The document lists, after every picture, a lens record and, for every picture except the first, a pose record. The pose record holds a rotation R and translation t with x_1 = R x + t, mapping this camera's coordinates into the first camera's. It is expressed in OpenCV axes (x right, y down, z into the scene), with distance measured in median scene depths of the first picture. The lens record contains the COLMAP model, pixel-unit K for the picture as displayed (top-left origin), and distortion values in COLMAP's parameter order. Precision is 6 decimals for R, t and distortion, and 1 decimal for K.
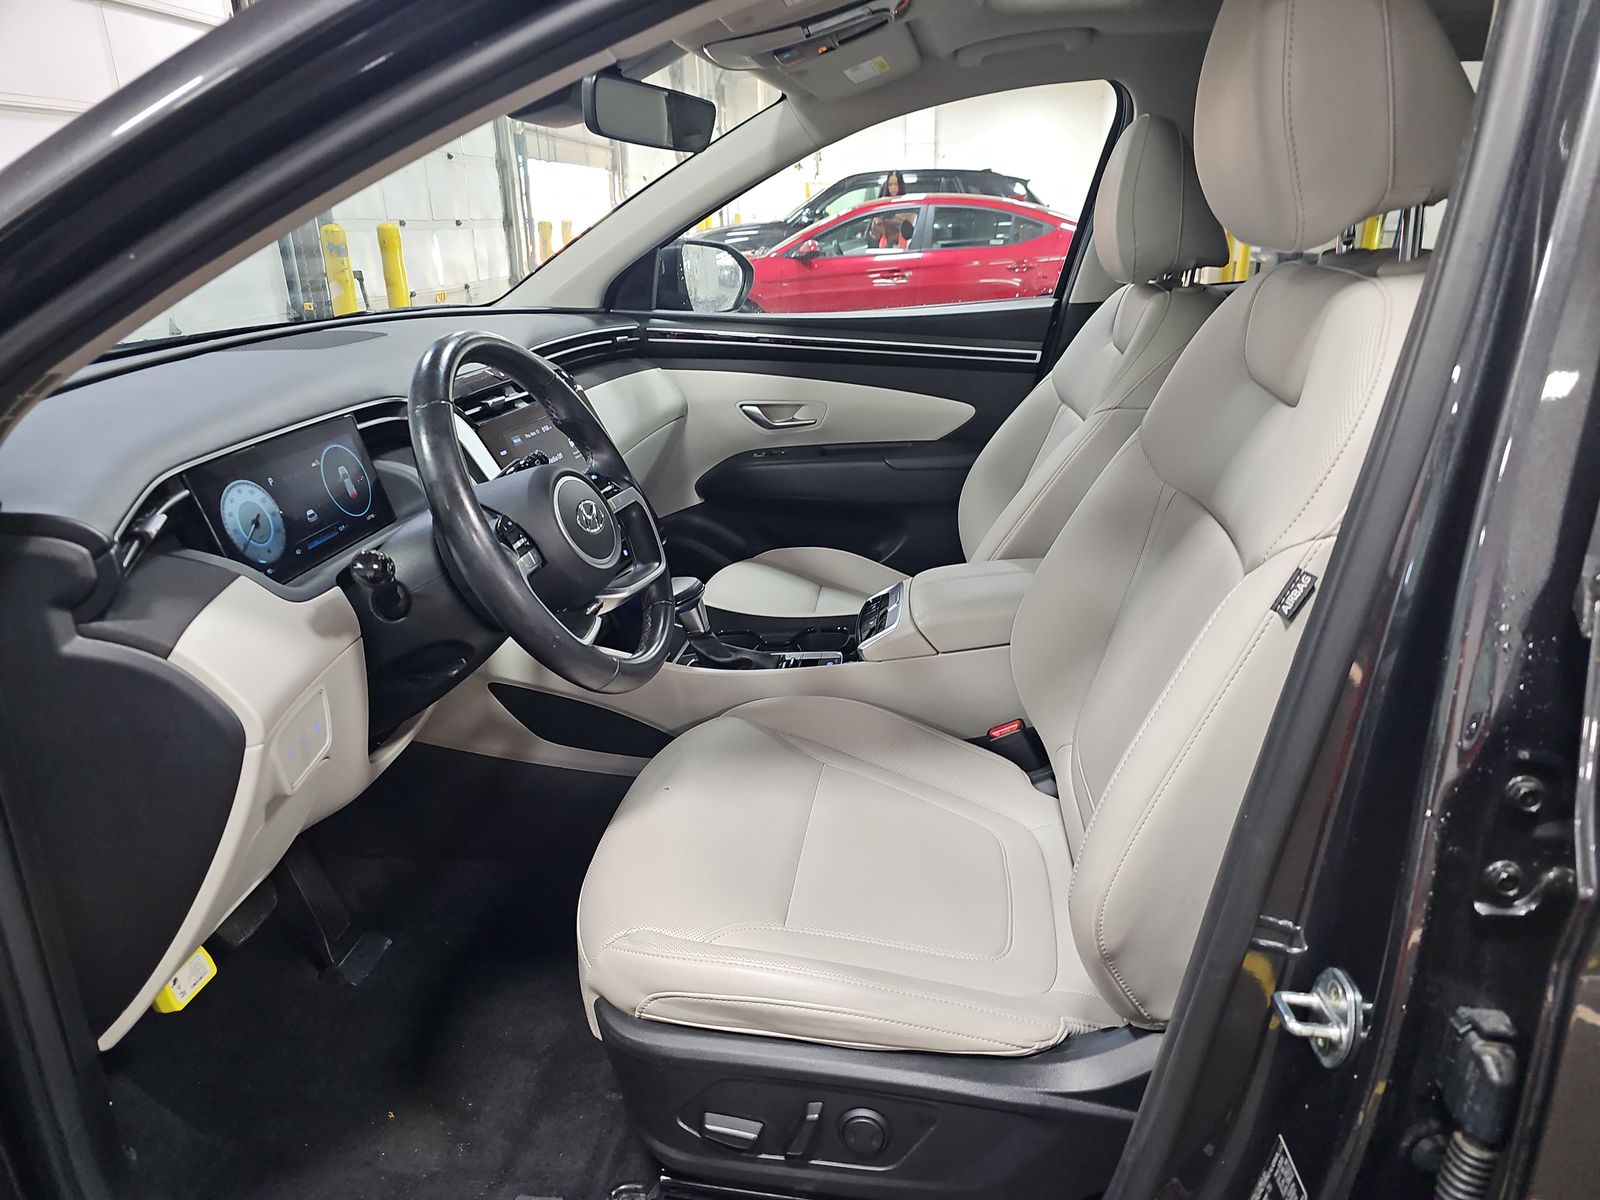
lens RADIAL K [[1069.3, 0, 800.0], [0, 1069.3, 600.0], [0, 0, 1]] dist [0.026874, -0.001155]
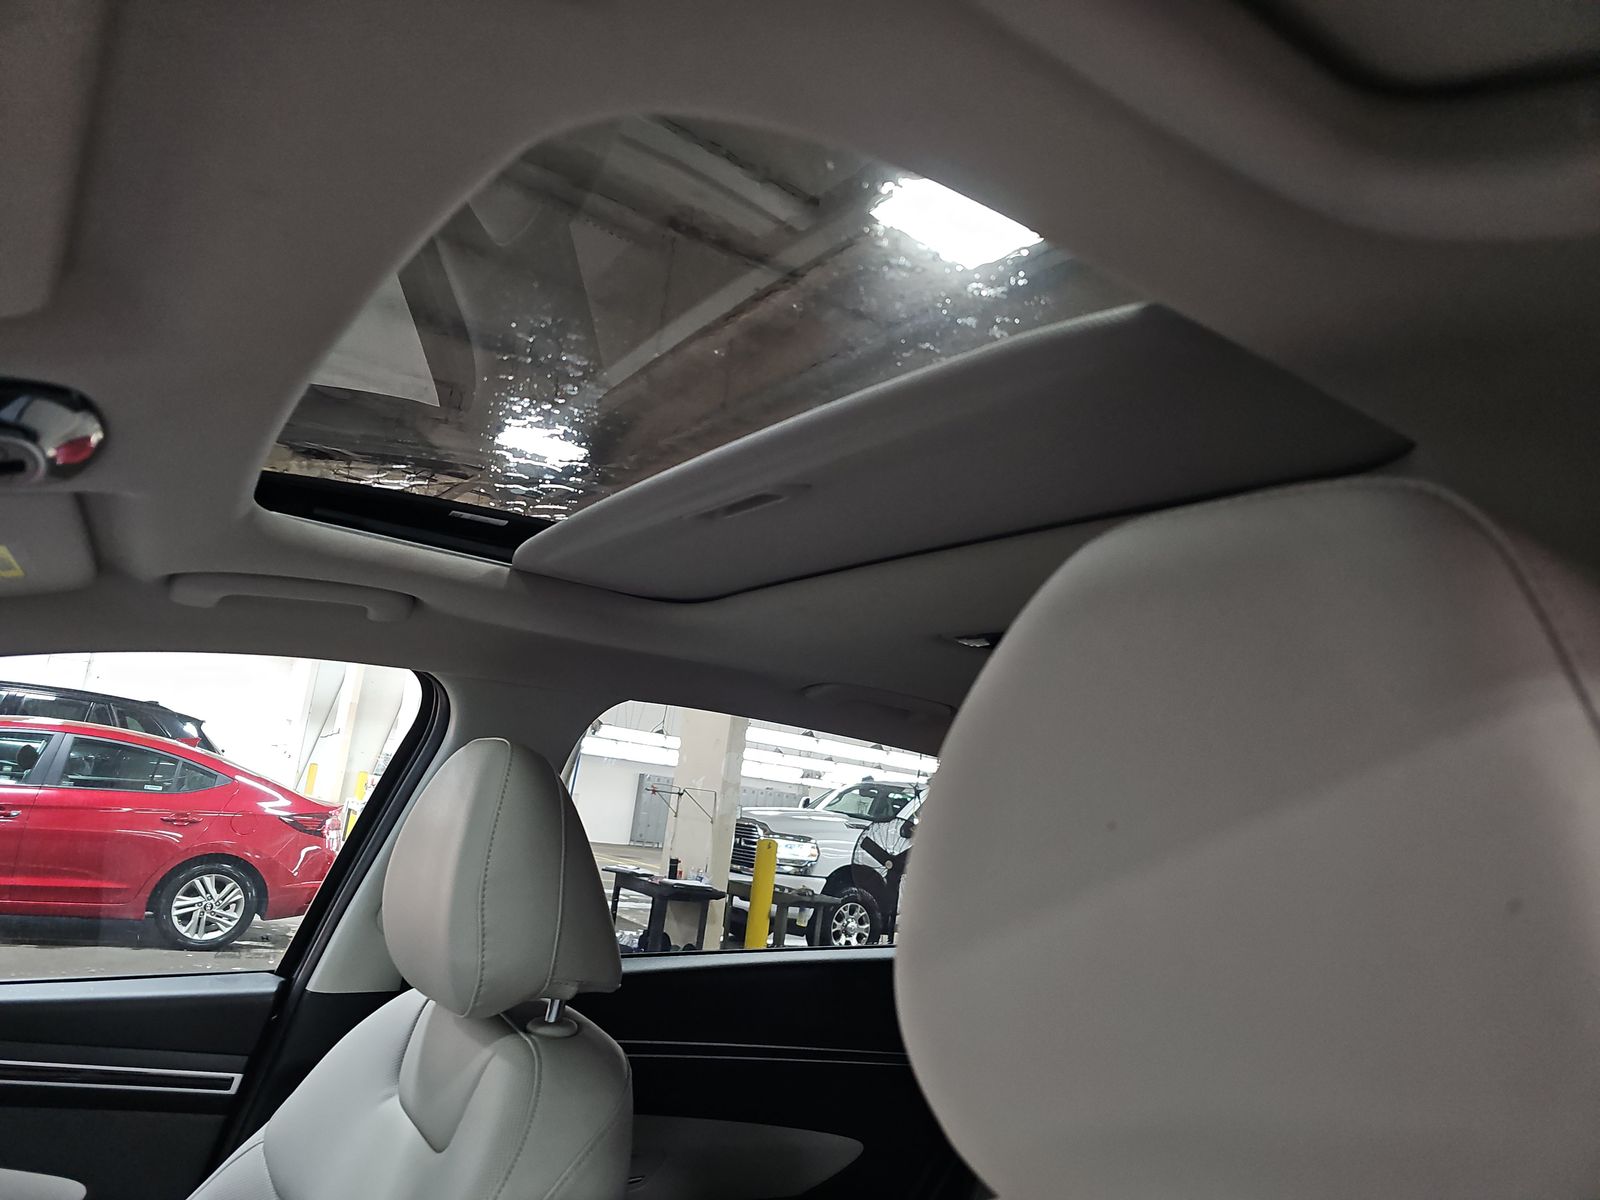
lens RADIAL K [[1069.3, 0, 800.0], [0, 1069.3, 600.0], [0, 0, 1]] dist [0.026874, -0.001155]
pose [[0.751984, 0.225321, 0.619476, 0.035206], [0.102992, 0.888063, -0.448036, -0.166681], [-0.651086, 0.400717, 0.644603, 0.335667]]
